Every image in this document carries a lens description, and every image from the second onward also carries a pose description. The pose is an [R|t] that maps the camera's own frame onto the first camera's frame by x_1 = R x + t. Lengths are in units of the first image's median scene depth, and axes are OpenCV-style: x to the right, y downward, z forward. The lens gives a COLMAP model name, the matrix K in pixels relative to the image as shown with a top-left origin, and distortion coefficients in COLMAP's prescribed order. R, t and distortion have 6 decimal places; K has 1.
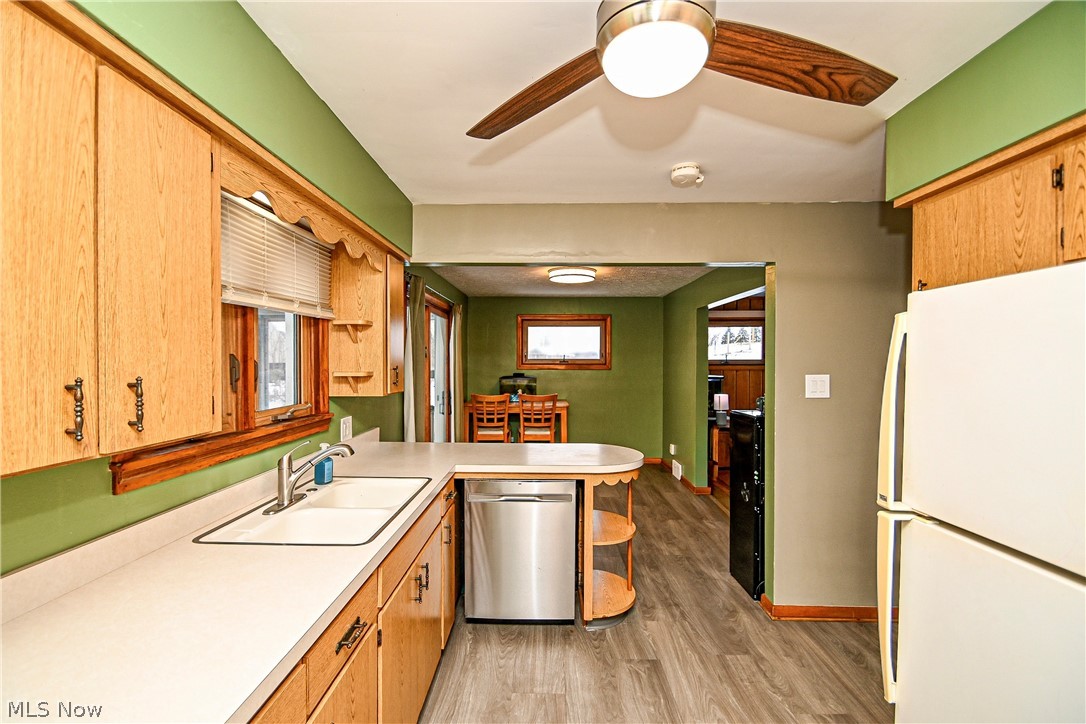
lens RADIAL K [[478.2, 0, 539.0], [0, 478.2, 361.5], [0, 0, 1]] dist [0.022548, -0.018917]
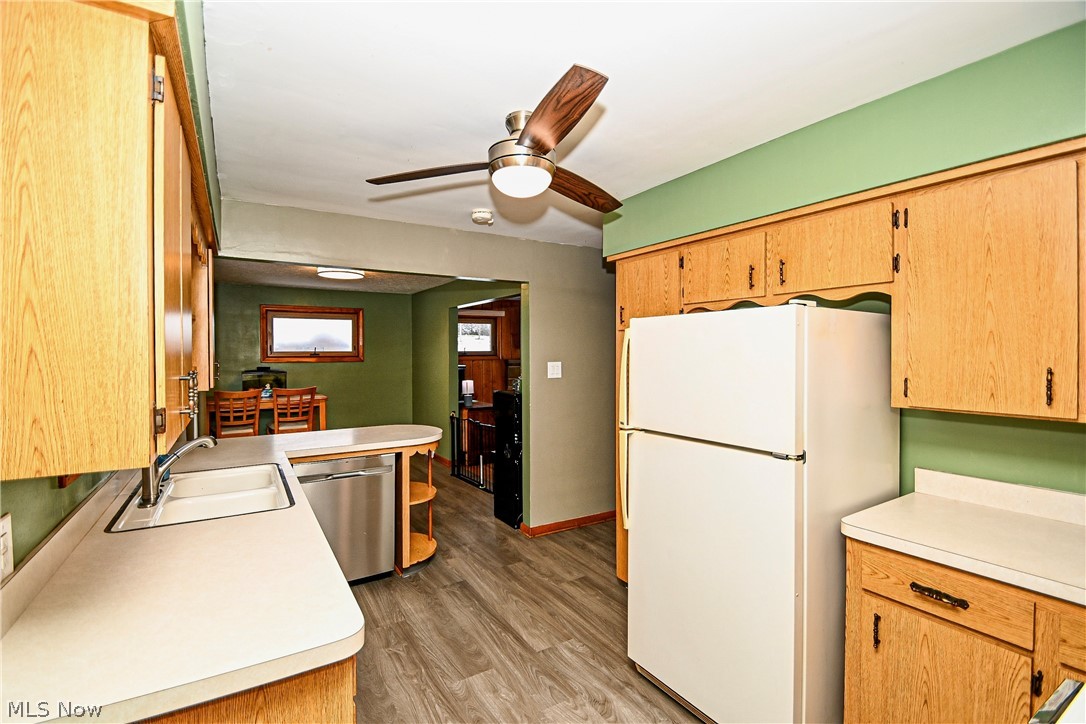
lens RADIAL K [[478.7, 0, 523.5], [0, 478.7, 345.0], [0, 0, 1]] dist [-0.000146, -0.000020]
pose [[0.851531, 0.002017, 0.524300, -0.252625], [0.007009, 0.999859, -0.015229, -0.002052], [-0.524257, 0.016643, 0.851397, -0.174958]]
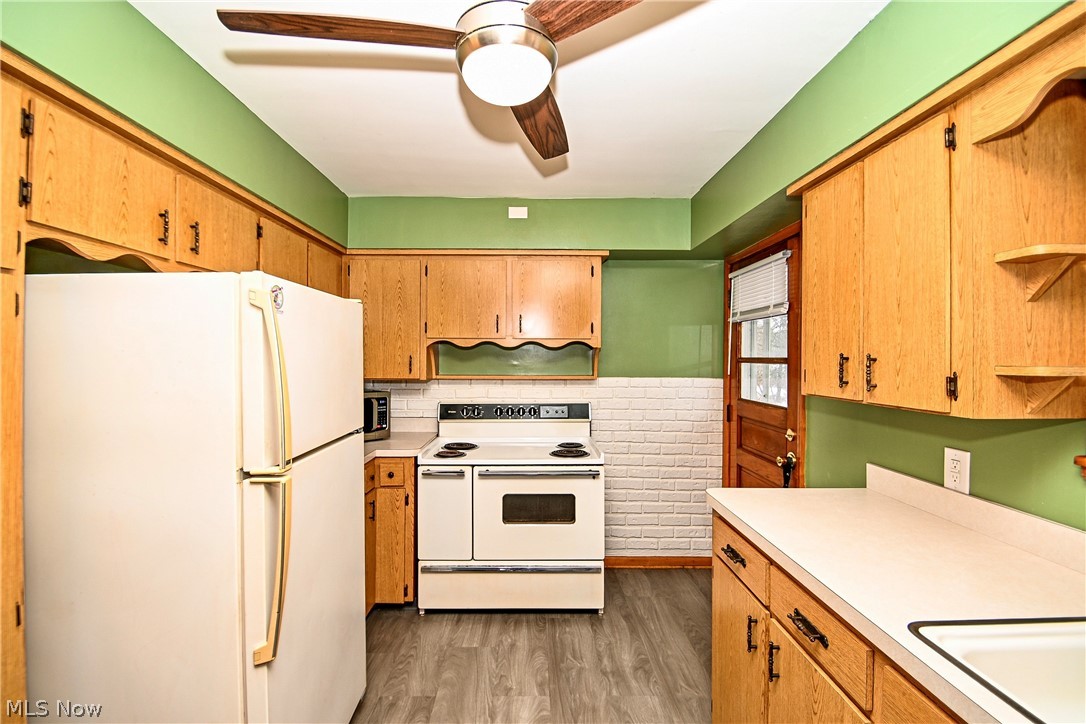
lens RADIAL K [[478.2, 0, 539.0], [0, 478.2, 361.5], [0, 0, 1]] dist [0.022548, -0.018917]
pose [[-0.999554, -0.007774, -0.028838, 0.072548], [-0.008146, 0.999885, 0.012820, 0.015160], [0.028735, 0.013049, -0.999502, 0.829022]]
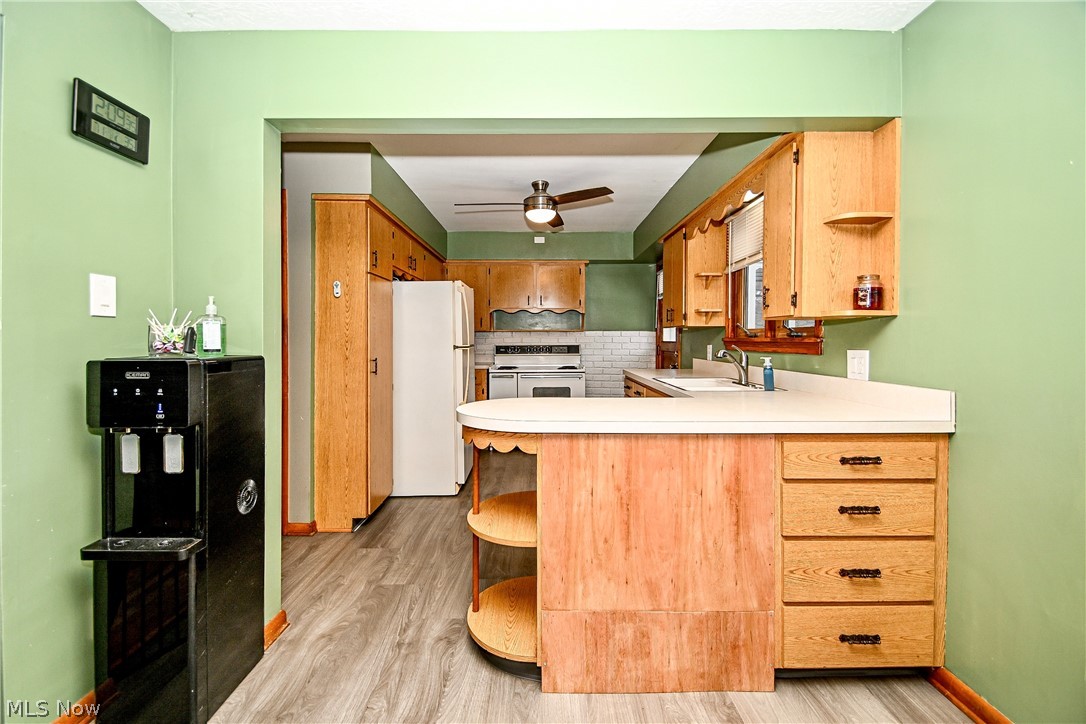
lens RADIAL K [[478.2, 0, 539.0], [0, 478.2, 361.5], [0, 0, 1]] dist [0.022548, -0.018917]
pose [[-0.999921, -0.003759, -0.011986, 0.111050], [-0.004316, 0.998895, 0.046808, 0.098652], [0.011797, 0.046856, -0.998832, 1.669125]]
